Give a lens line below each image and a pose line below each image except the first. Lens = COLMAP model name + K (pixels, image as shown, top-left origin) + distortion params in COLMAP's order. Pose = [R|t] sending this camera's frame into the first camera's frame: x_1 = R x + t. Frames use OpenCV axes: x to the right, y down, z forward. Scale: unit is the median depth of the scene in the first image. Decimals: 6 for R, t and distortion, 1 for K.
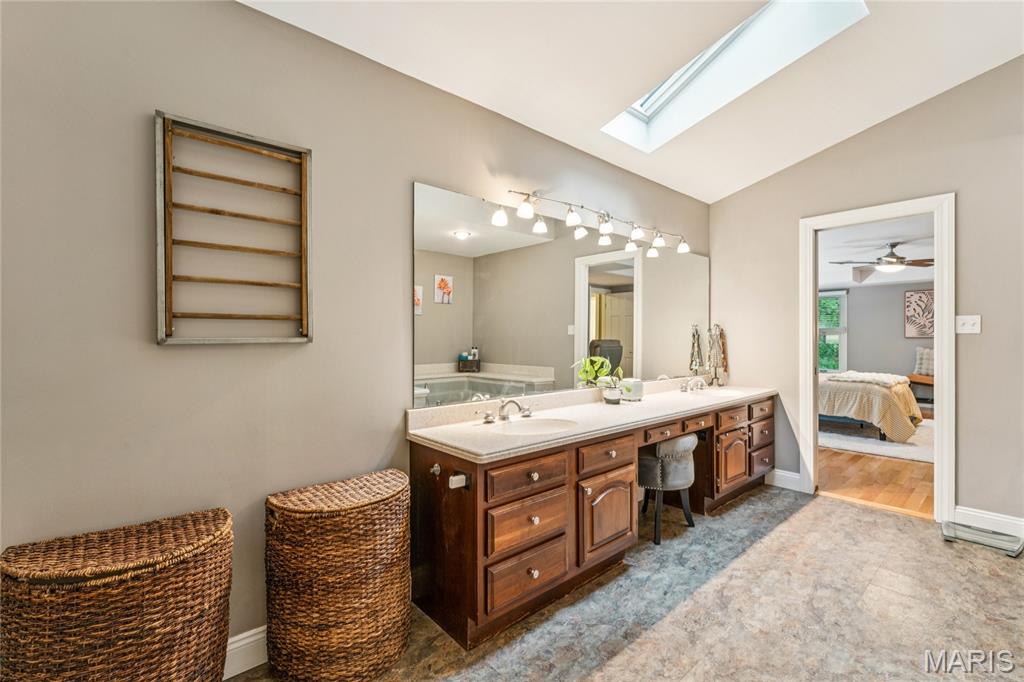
lens RADIAL K [[450.5, 0, 512.7], [0, 450.5, 341.1], [0, 0, 1]] dist [-0.000561, -0.000437]
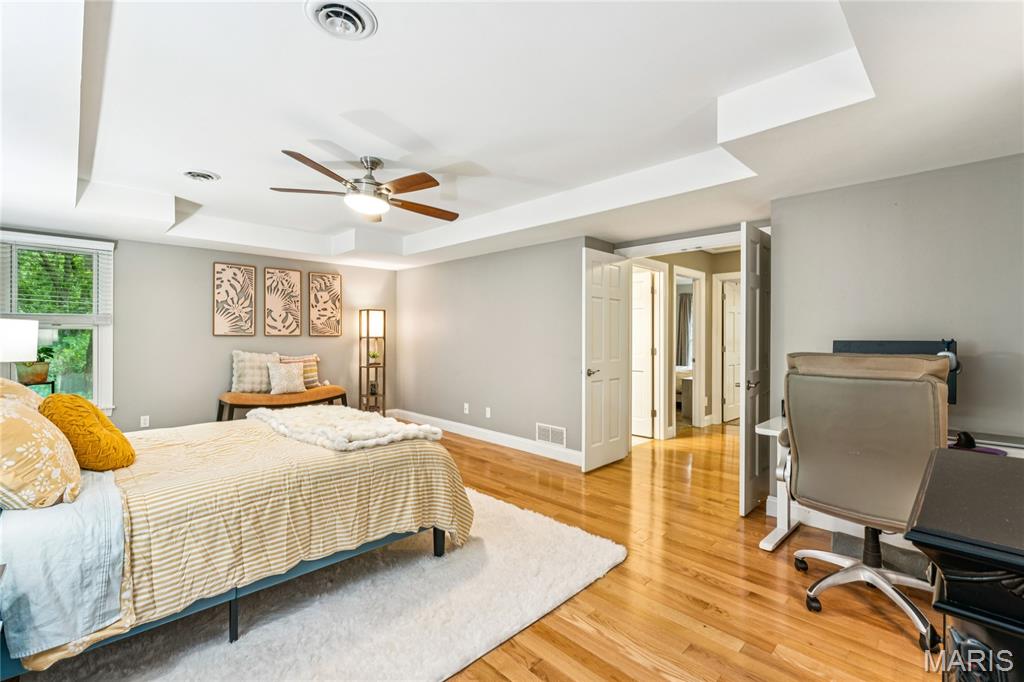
lens RADIAL K [[450.5, 0, 512.5], [0, 450.5, 336.7], [0, 0, 1]] dist [-0.000561, -0.000437]
pose [[-0.053307, -0.003449, 0.998572, 0.225938], [0.001425, 0.999993, 0.003530, -0.008027], [-0.998577, 0.001611, -0.053302, 0.630095]]
